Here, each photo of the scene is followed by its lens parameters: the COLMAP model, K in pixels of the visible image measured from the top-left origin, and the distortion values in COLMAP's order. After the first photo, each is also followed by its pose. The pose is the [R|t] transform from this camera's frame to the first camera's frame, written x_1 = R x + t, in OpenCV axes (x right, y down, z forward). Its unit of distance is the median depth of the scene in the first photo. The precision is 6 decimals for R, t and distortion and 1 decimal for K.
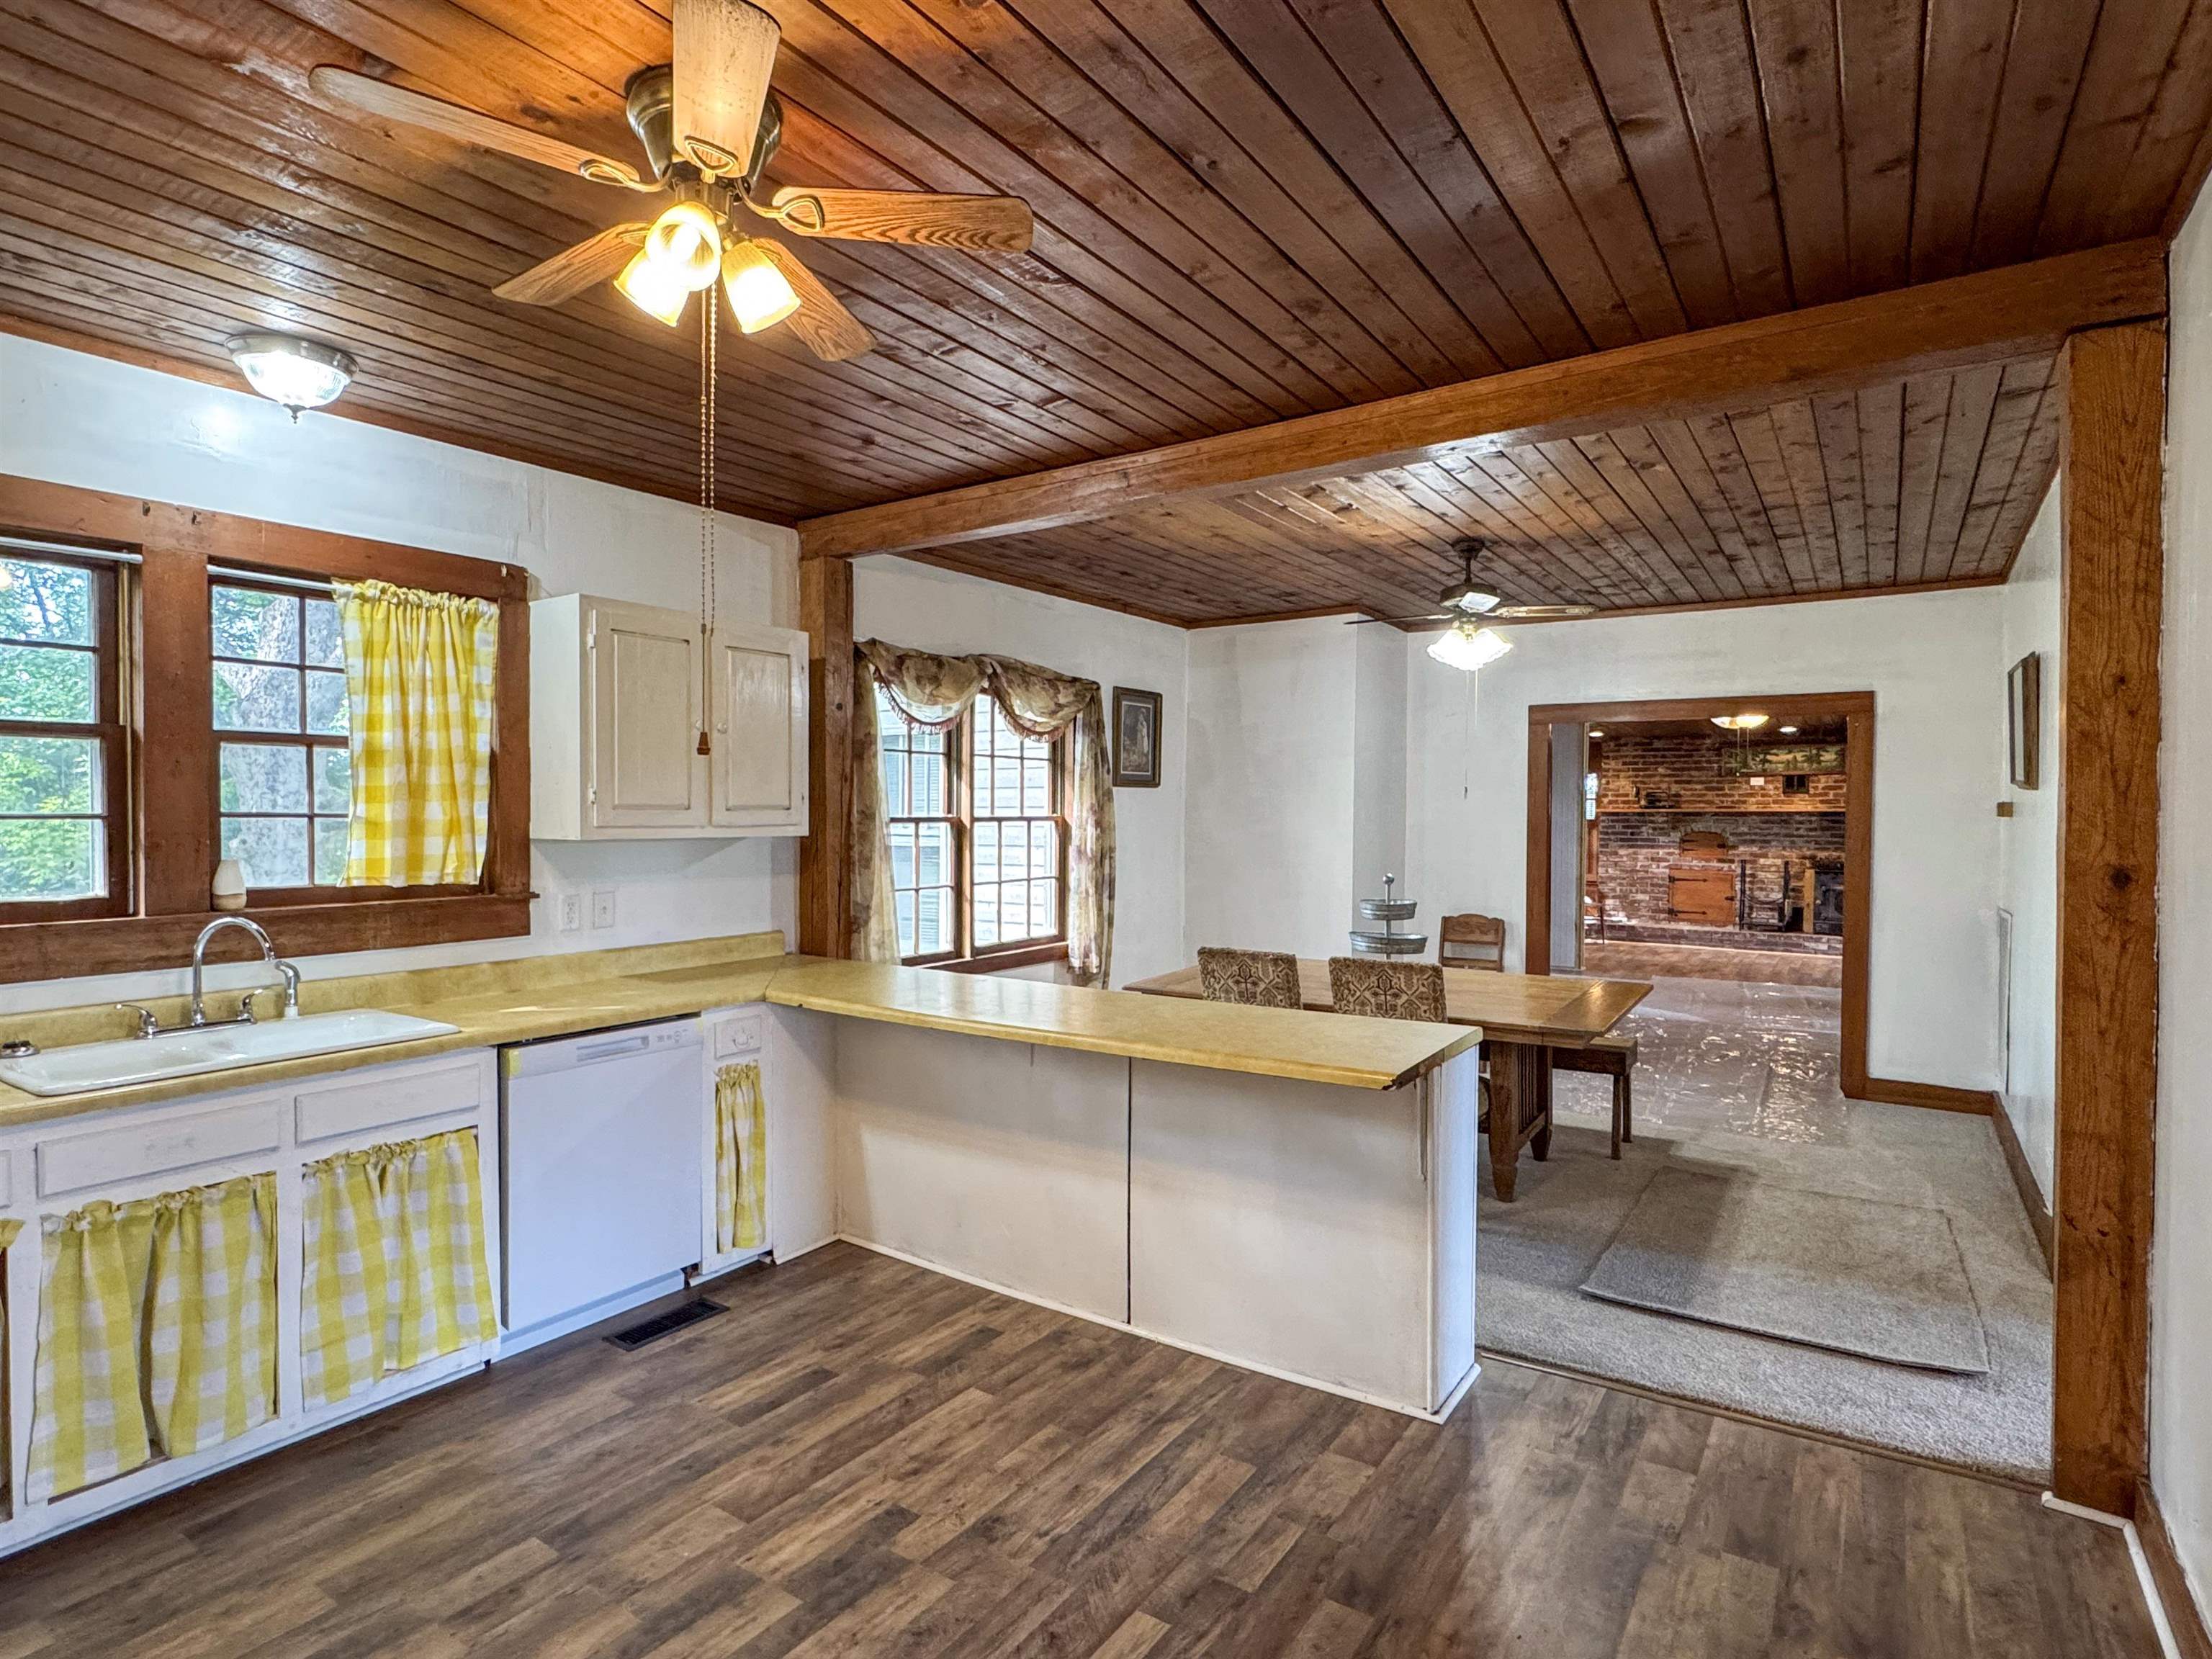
lens RADIAL K [[1152.0, 0, 1102.4], [0, 1152.0, 831.2], [0, 0, 1]] dist [-0.005212, 0.002786]
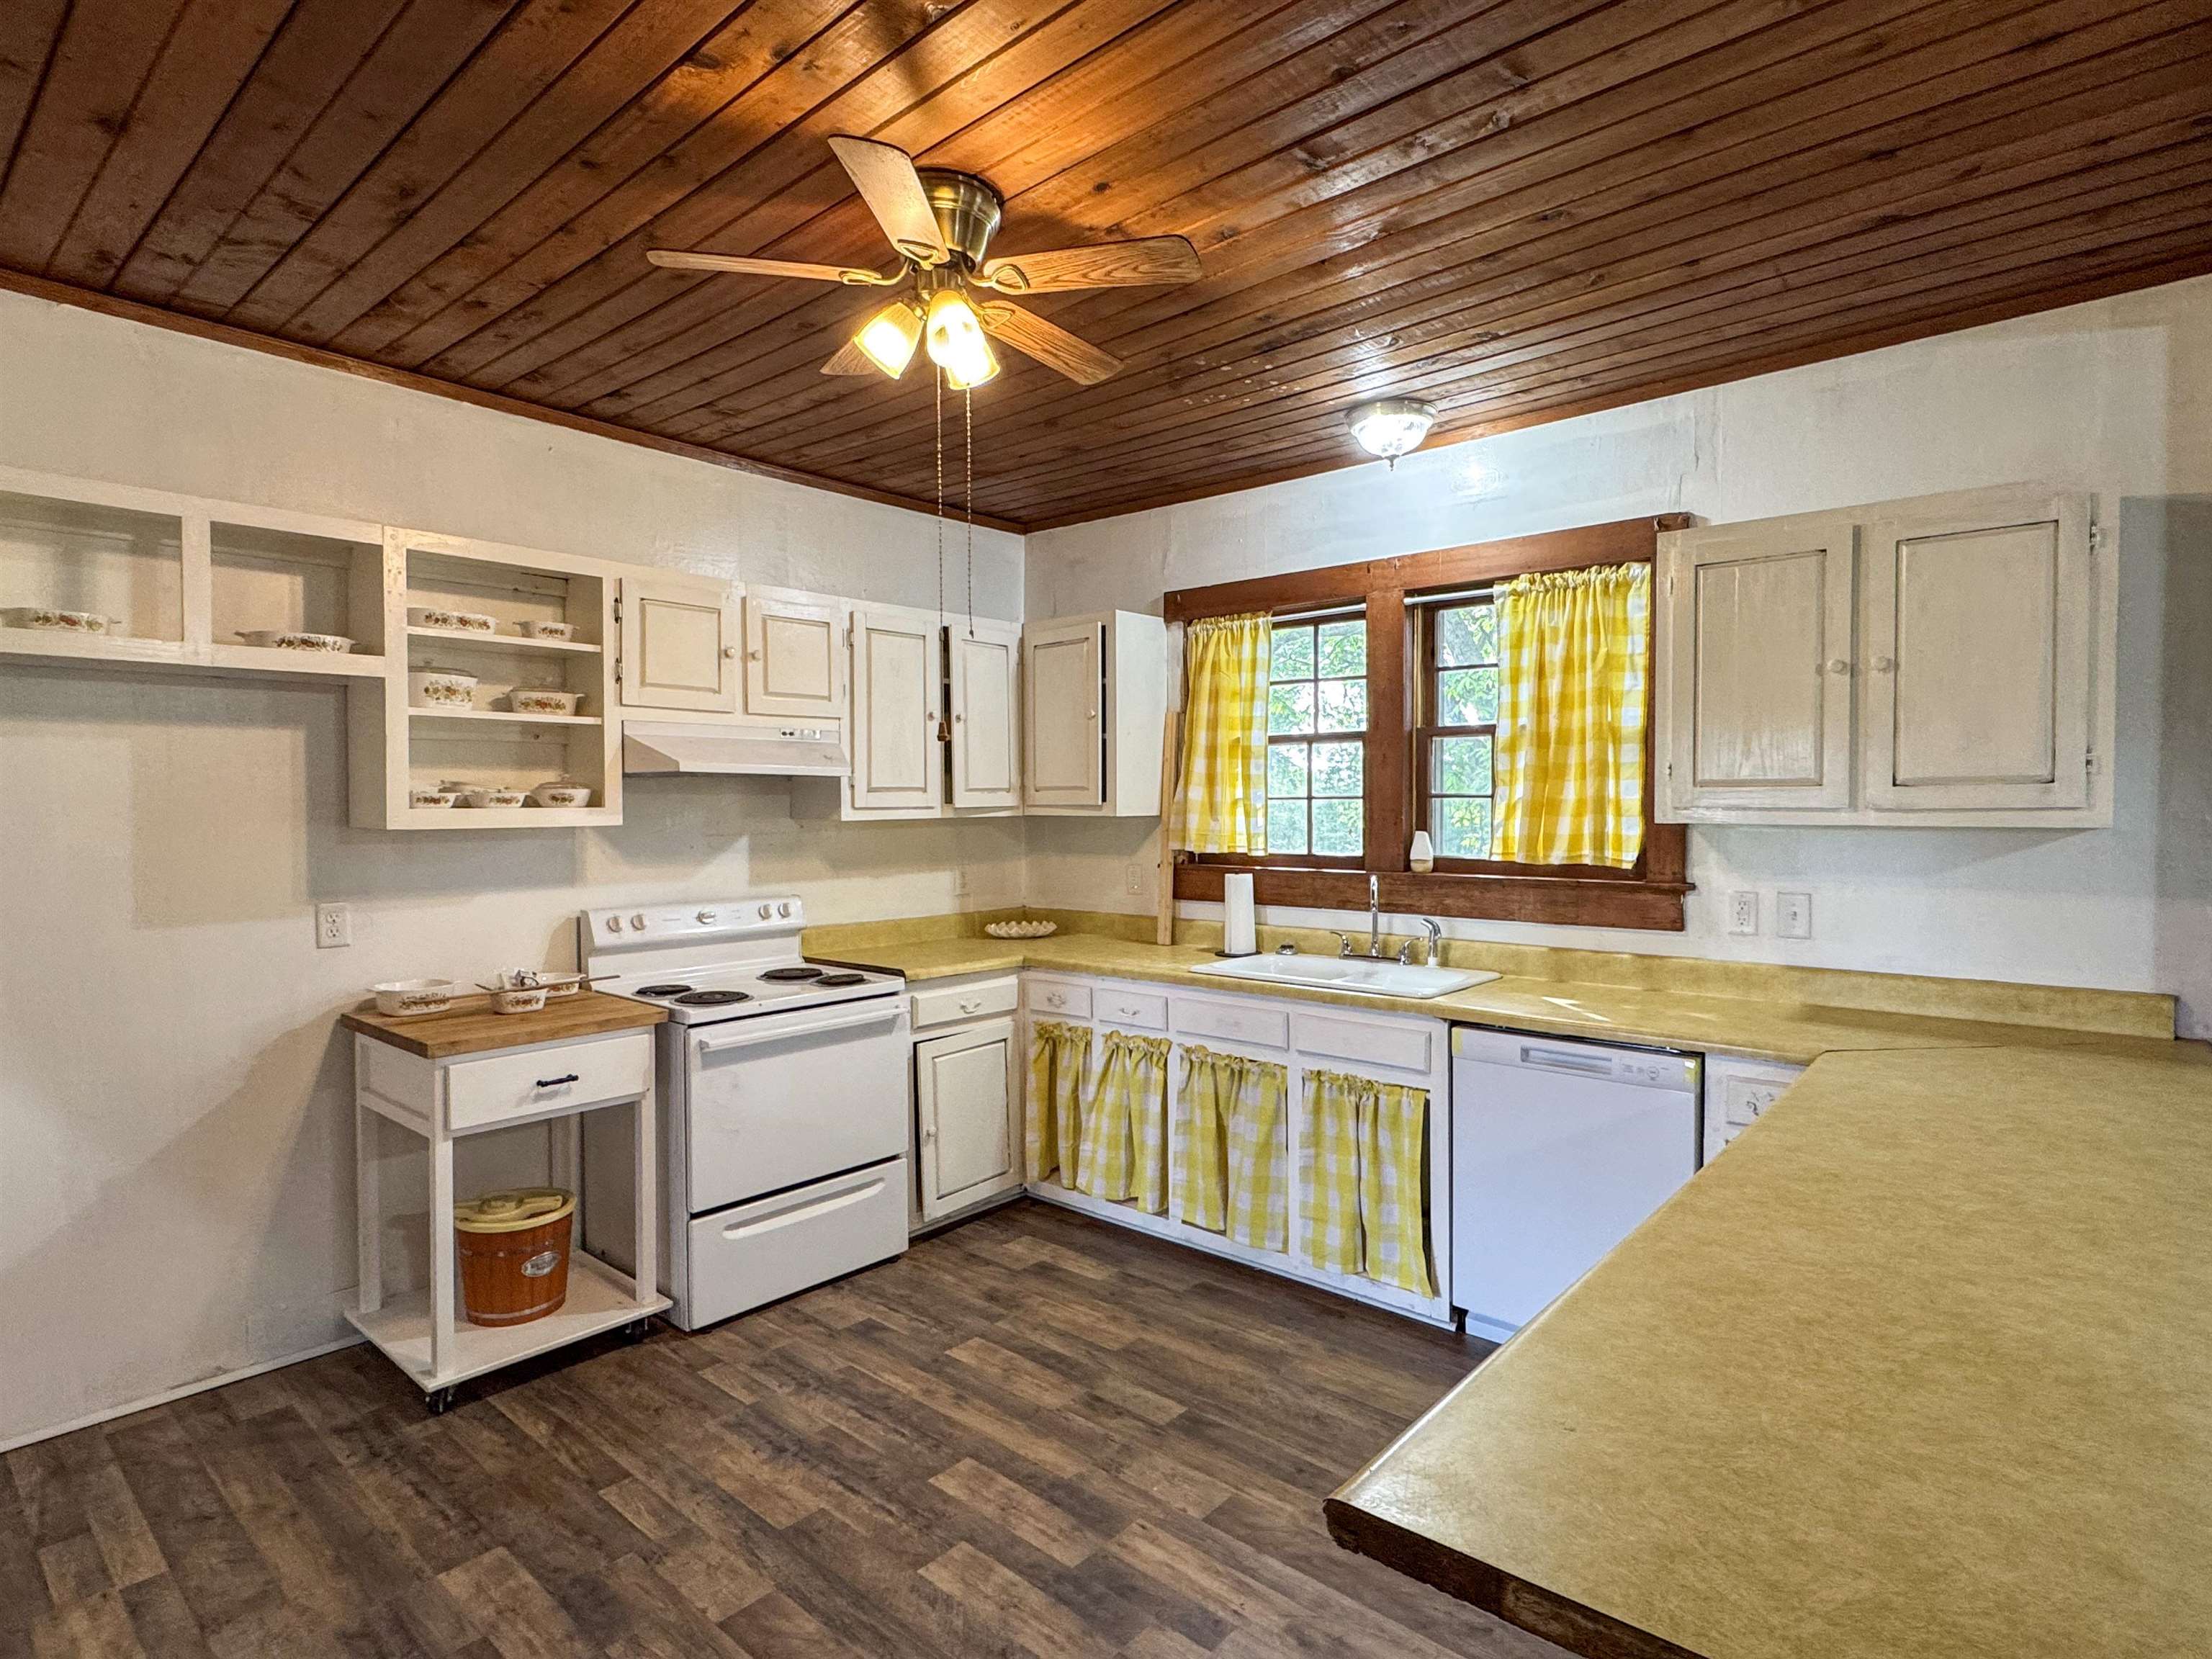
lens RADIAL K [[1152.0, 0, 1107.7], [0, 1152.0, 831.9], [0, 0, 1]] dist [-0.005212, 0.002786]
pose [[-0.120376, 0.025508, -0.992401, 0.257893], [-0.013235, 0.999540, 0.027296, -0.002277], [0.992640, 0.016421, -0.119983, 0.406069]]
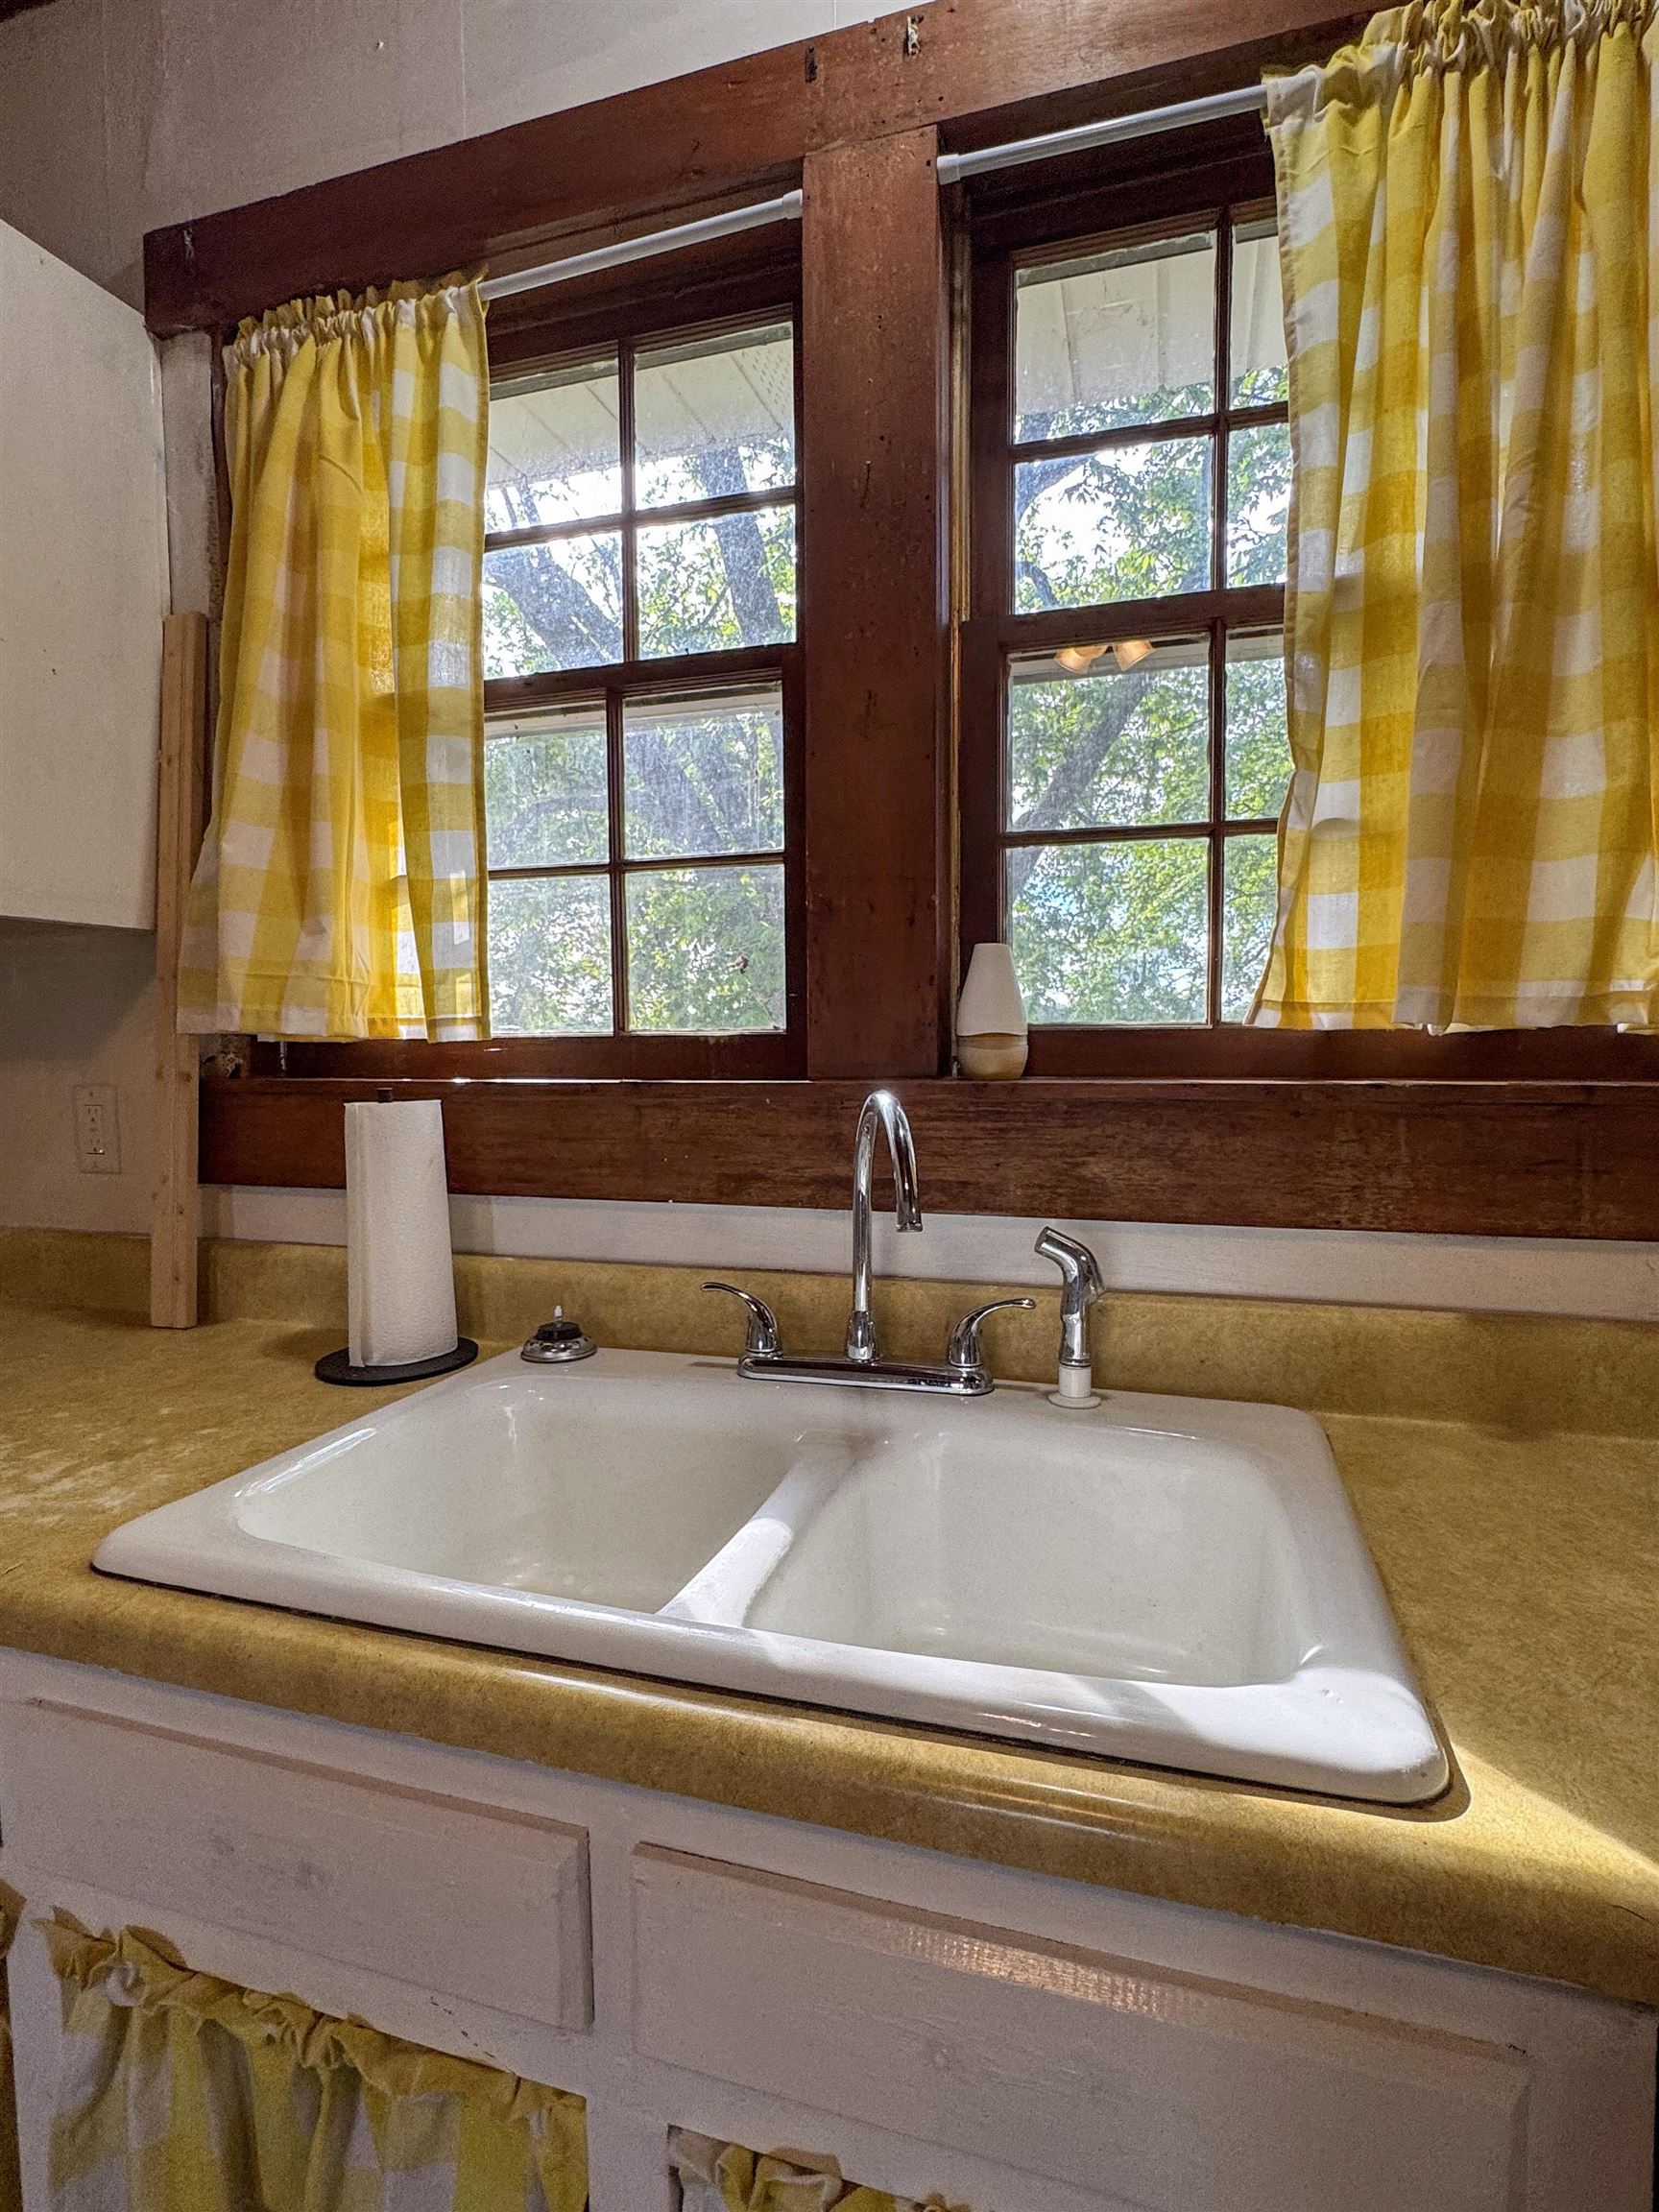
lens RADIAL K [[1104.8, 0, 824.1], [0, 1104.8, 1097.4], [0, 0, 1]] dist [-0.003715, 0.002827]
pose [[0.281989, 0.048890, -0.958171, -0.208205], [-0.008535, 0.998789, 0.048450, 0.028907], [0.959380, -0.005484, 0.282065, 0.420236]]
